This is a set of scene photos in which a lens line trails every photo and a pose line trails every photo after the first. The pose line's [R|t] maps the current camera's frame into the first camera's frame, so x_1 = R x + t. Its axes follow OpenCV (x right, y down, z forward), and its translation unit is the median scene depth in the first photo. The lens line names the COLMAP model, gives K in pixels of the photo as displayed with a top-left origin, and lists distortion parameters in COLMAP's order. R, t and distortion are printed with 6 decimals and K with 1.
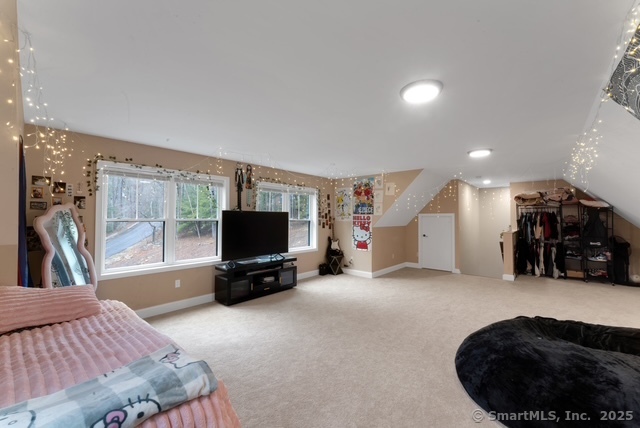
lens RADIAL K [[259.7, 0, 321.6], [0, 259.7, 214.4], [0, 0, 1]] dist [0.000959, -0.000019]
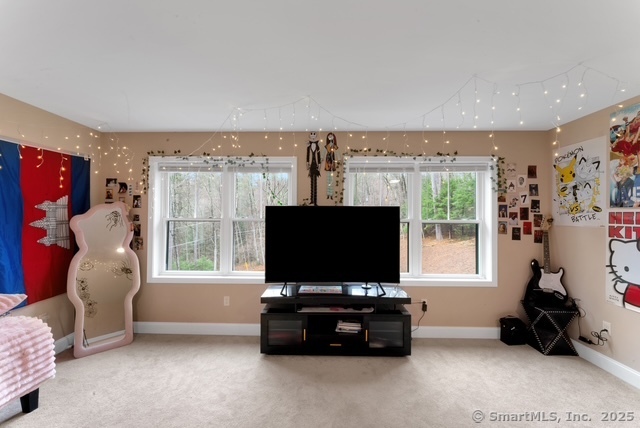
lens RADIAL K [[259.7, 0, 320.1], [0, 259.7, 215.2], [0, 0, 1]] dist [0.000959, -0.000019]
pose [[0.639221, -0.008594, -0.768975, 0.167181], [0.007389, 0.999960, -0.005033, 0.009947], [0.768987, -0.002464, 0.639259, 0.524146]]
